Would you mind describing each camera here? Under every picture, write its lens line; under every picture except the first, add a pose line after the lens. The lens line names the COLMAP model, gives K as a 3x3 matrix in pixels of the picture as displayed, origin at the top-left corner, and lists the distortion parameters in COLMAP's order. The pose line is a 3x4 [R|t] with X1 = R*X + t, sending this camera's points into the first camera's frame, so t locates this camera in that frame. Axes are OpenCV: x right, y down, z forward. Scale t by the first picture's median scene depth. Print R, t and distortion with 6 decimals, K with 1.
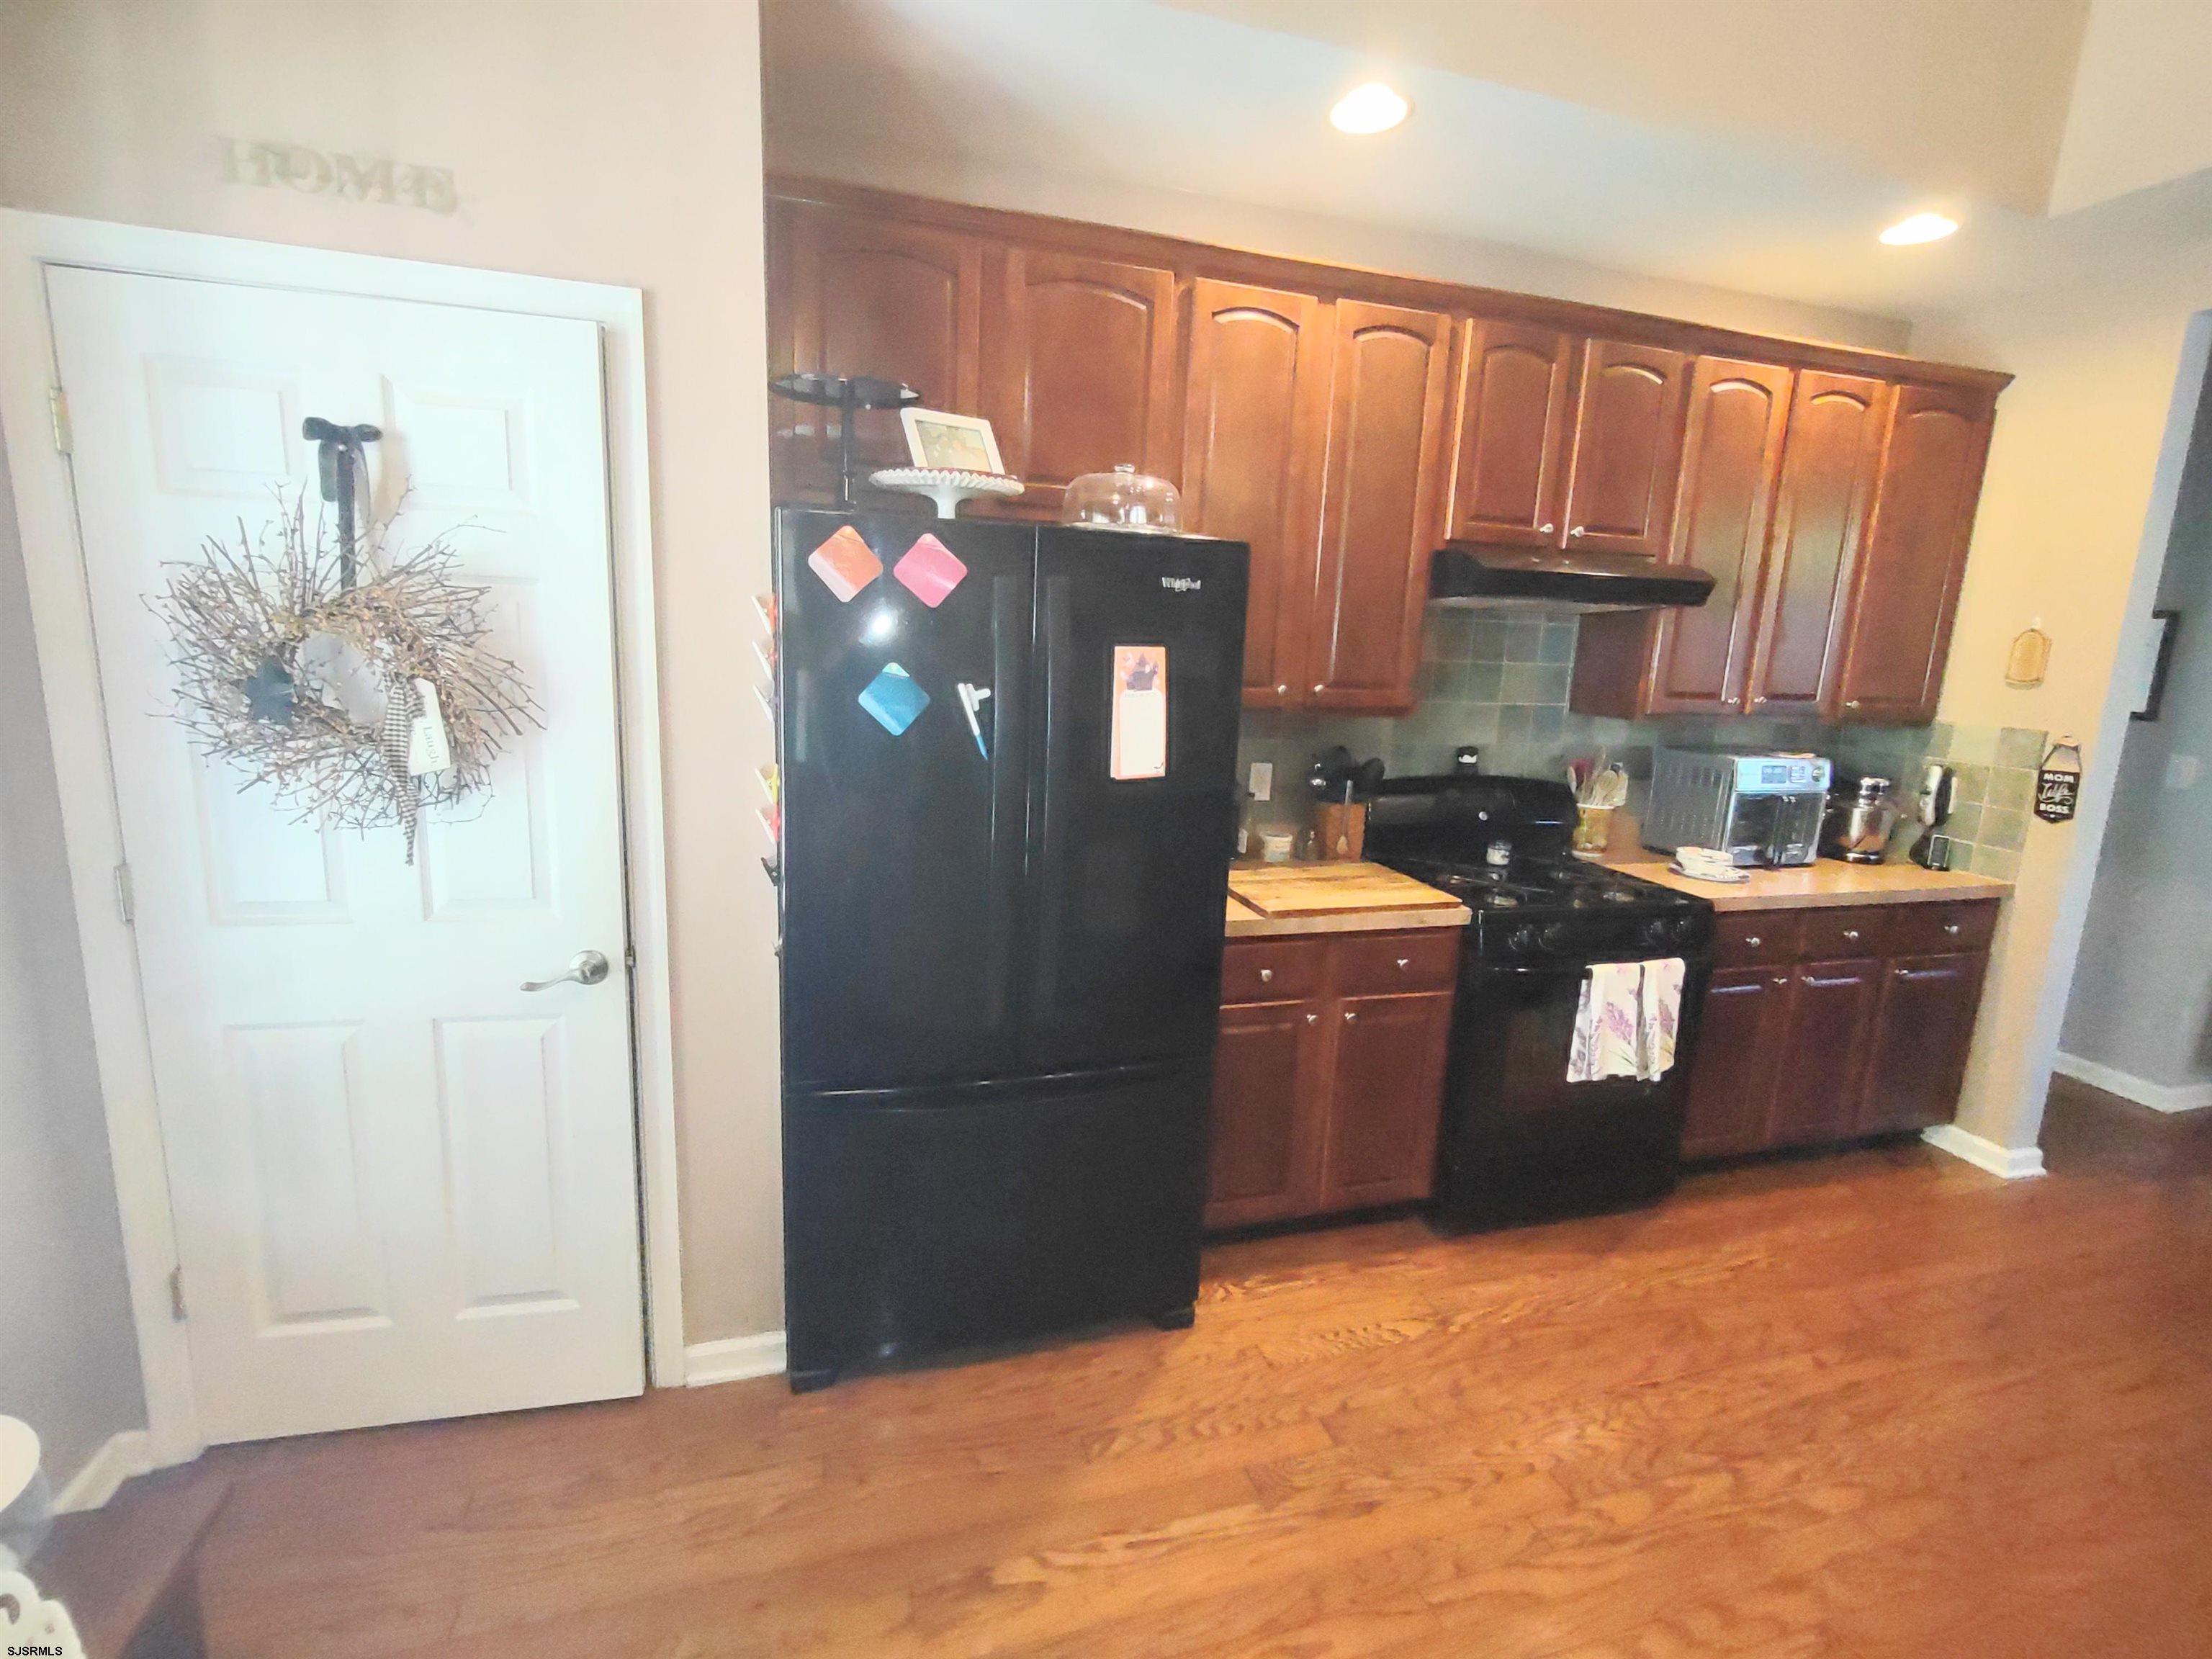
lens RADIAL K [[1004.8, 0, 1108.5], [0, 1004.8, 813.1], [0, 0, 1]] dist [-0.000691, -0.001716]
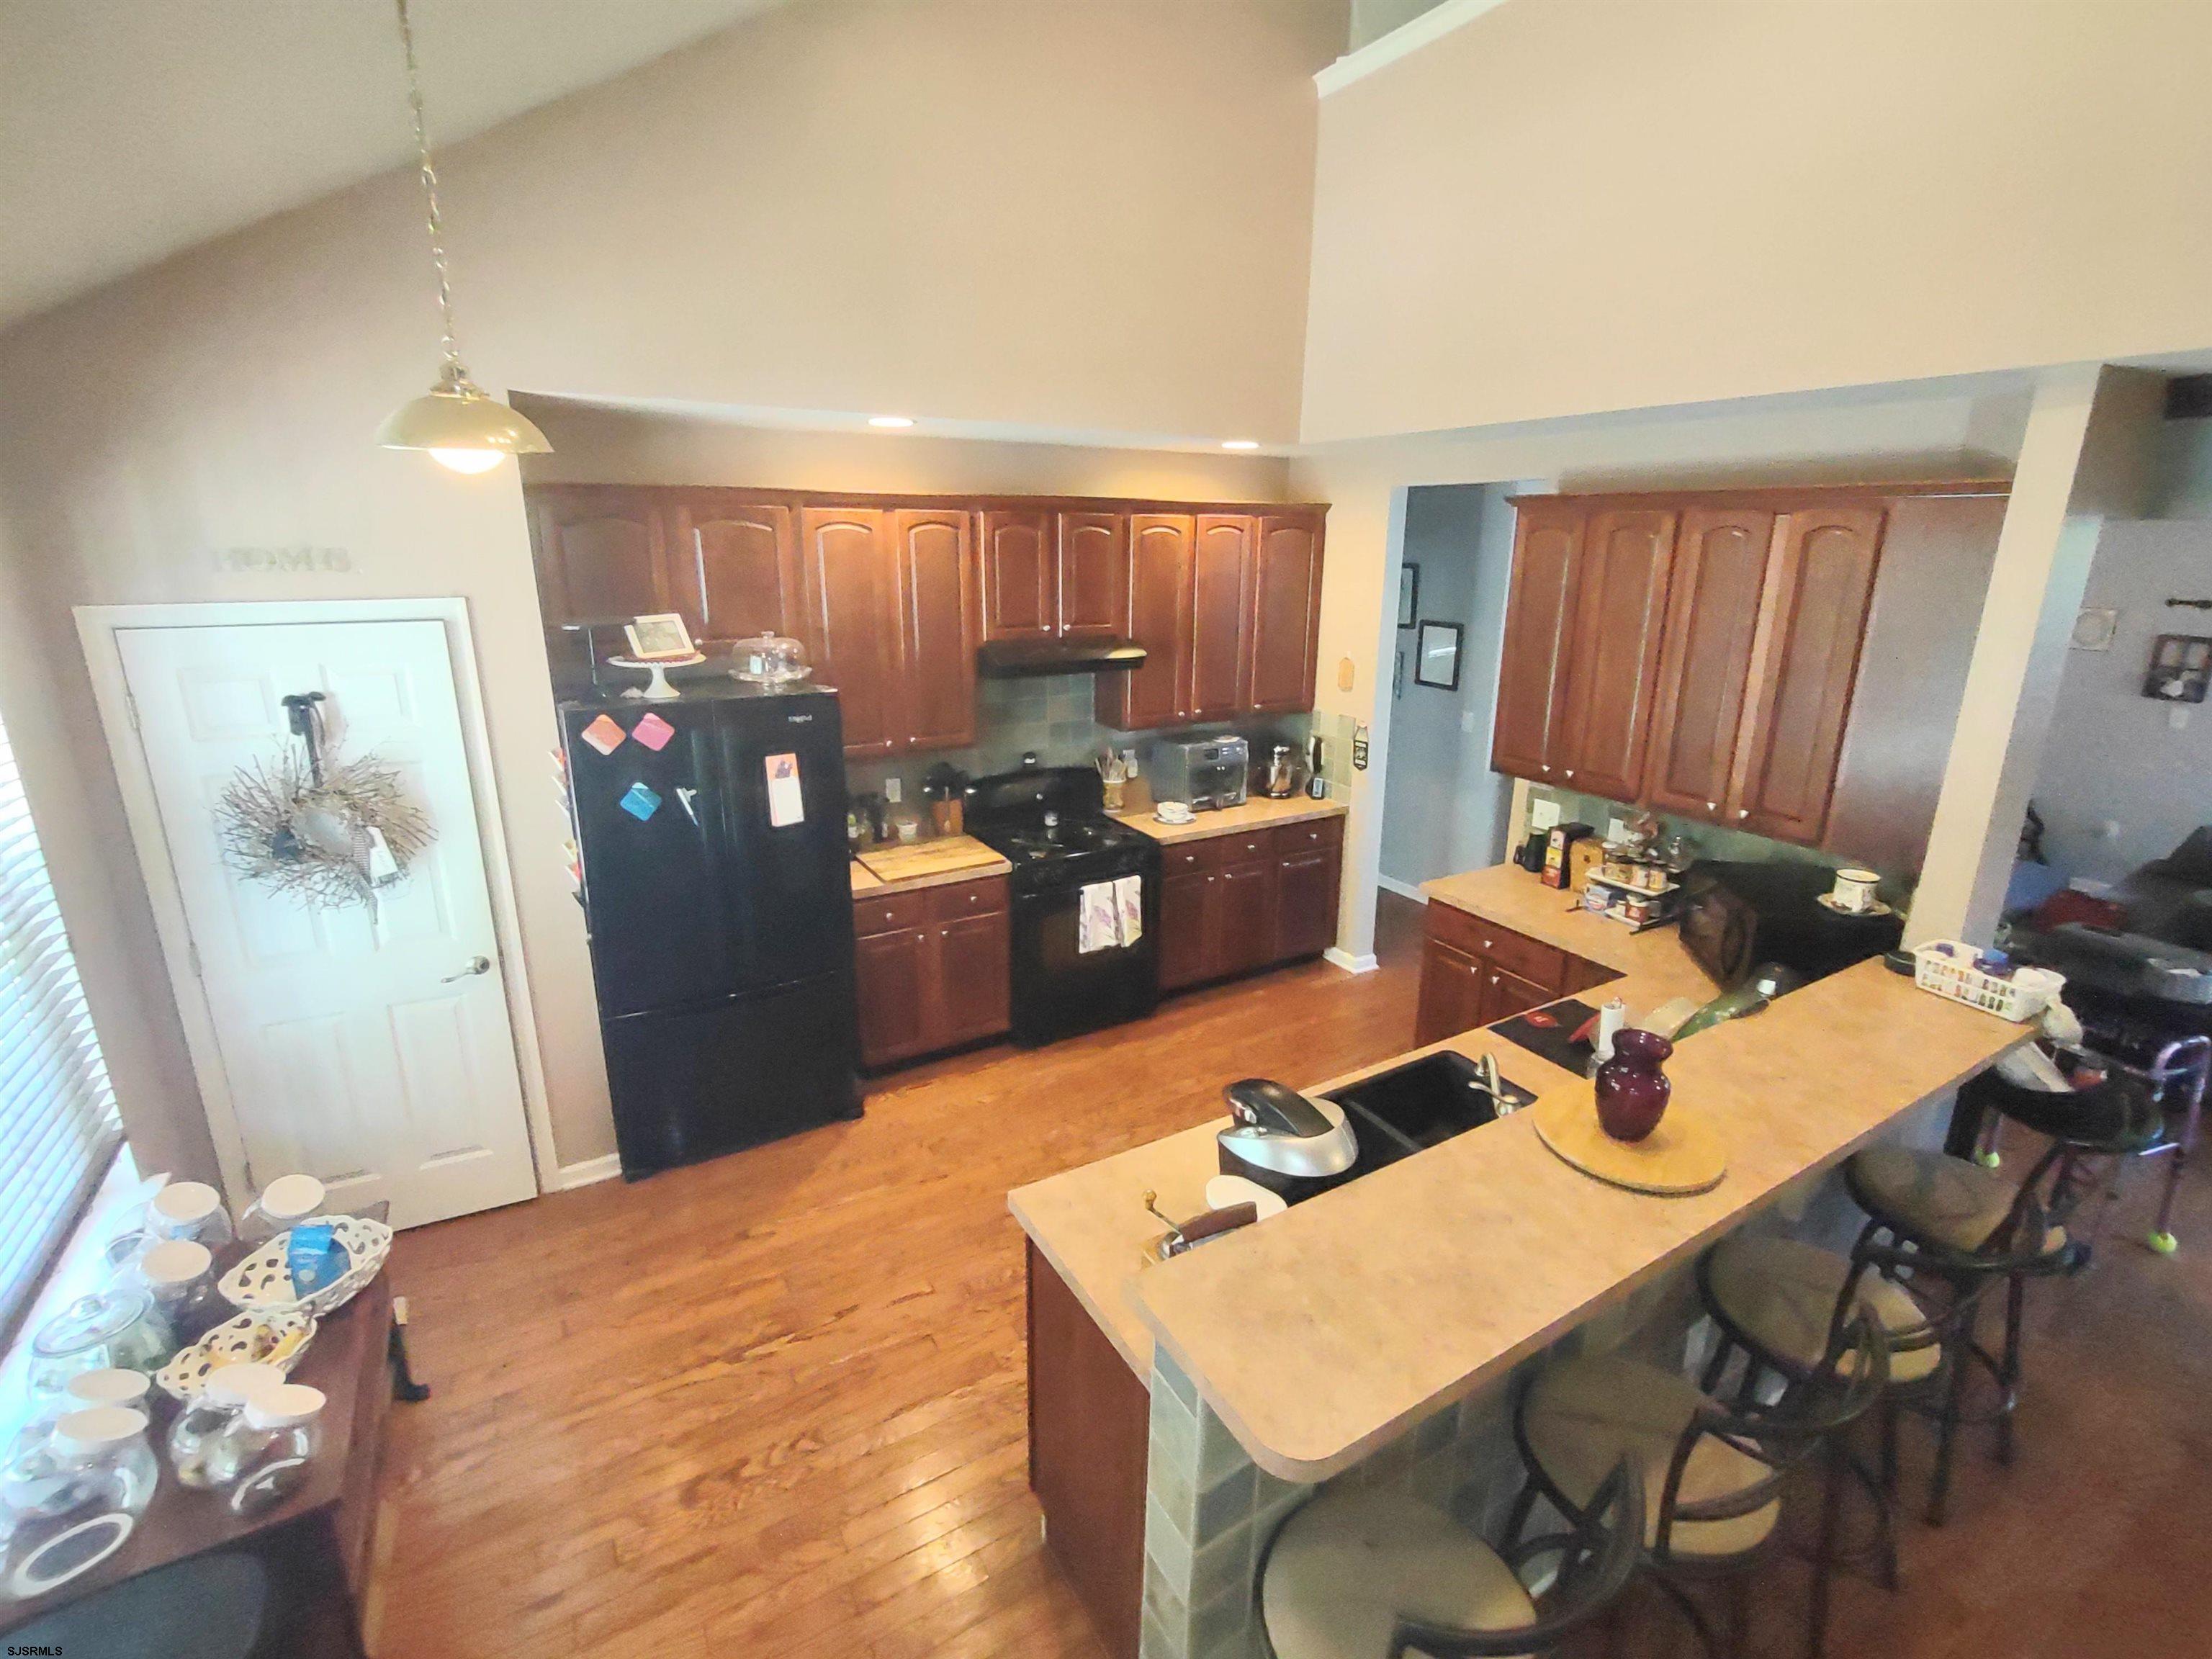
lens RADIAL K [[1004.8, 0, 1108.5], [0, 1004.8, 813.1], [0, 0, 1]] dist [-0.000691, -0.001716]
pose [[0.970622, -0.100162, 0.218771, 0.152438], [0.079911, 0.991818, 0.099554, -0.147102], [-0.226952, -0.079147, 0.970685, -0.703140]]
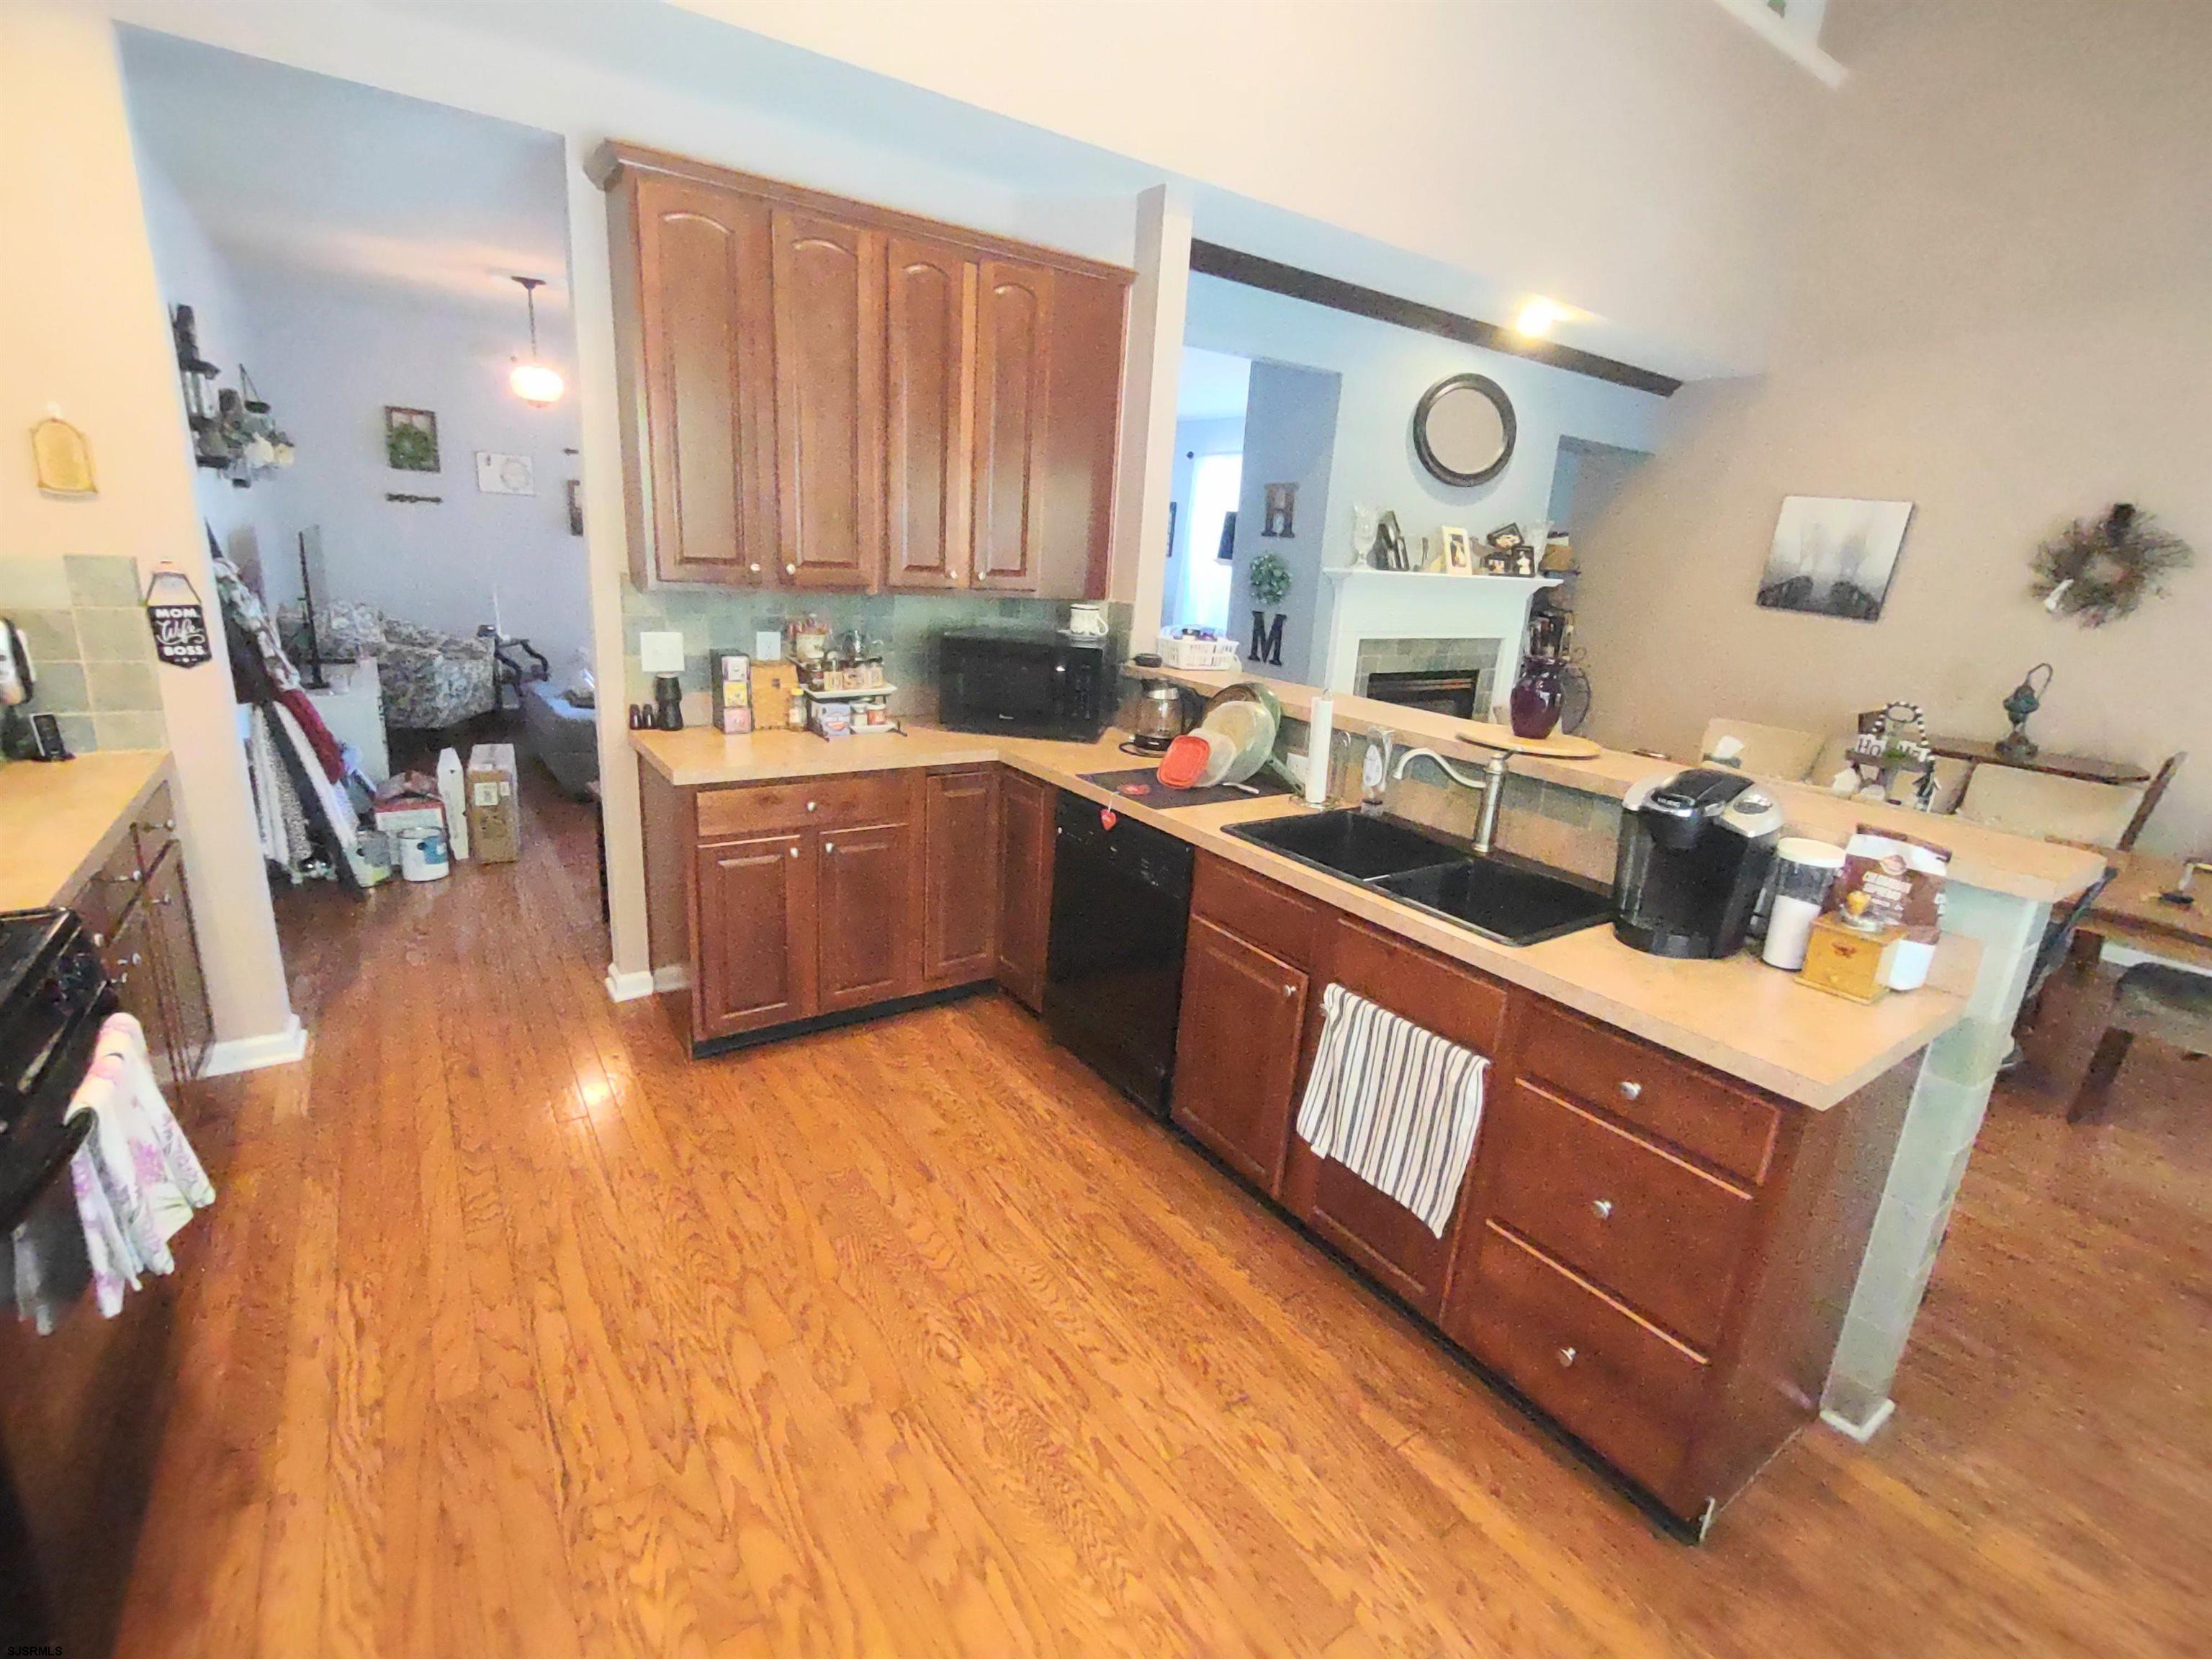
lens RADIAL K [[1004.8, 0, 1108.5], [0, 1004.8, 813.1], [0, 0, 1]] dist [-0.000691, -0.001716]
pose [[-0.304944, -0.313054, 0.899448, -0.097529], [0.101774, 0.928311, 0.357605, -0.117162], [-0.946917, 0.200590, -0.251222, 0.601709]]
